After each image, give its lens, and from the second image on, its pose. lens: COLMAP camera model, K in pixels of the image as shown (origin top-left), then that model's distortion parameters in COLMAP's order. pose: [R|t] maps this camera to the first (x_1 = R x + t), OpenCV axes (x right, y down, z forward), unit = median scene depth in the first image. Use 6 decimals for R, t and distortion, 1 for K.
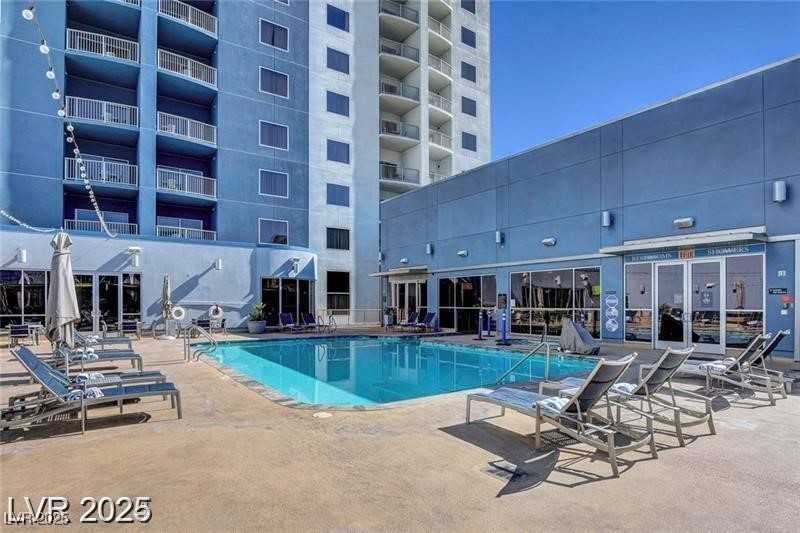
lens RADIAL K [[429.8, 0, 399.0], [0, 429.8, 301.0], [0, 0, 1]] dist [-0.018567, 0.001819]
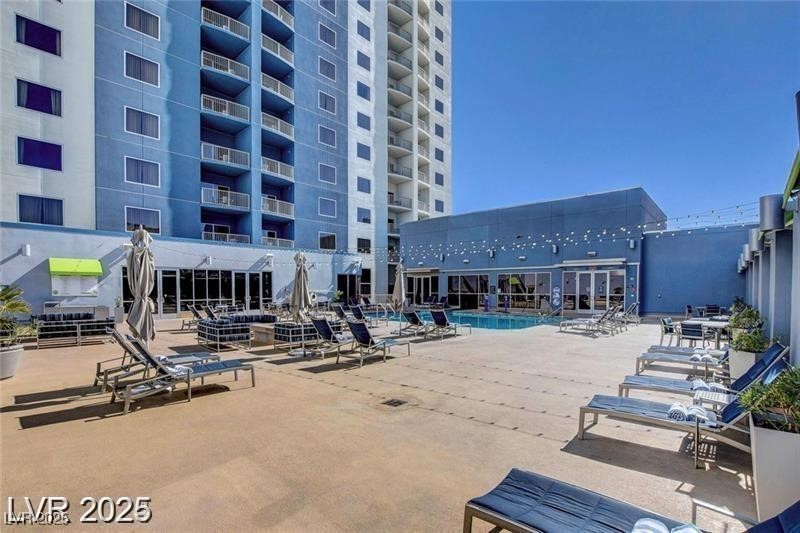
lens RADIAL K [[392.6, 0, 400.5], [0, 392.6, 291.0], [0, 0, 1]] dist [0.000332, -0.000184]
pose [[0.967932, -0.001857, 0.251204, -0.404635], [-0.001553, 0.999909, 0.013376, -0.011820], [-0.251206, -0.013337, 0.967842, -0.357379]]
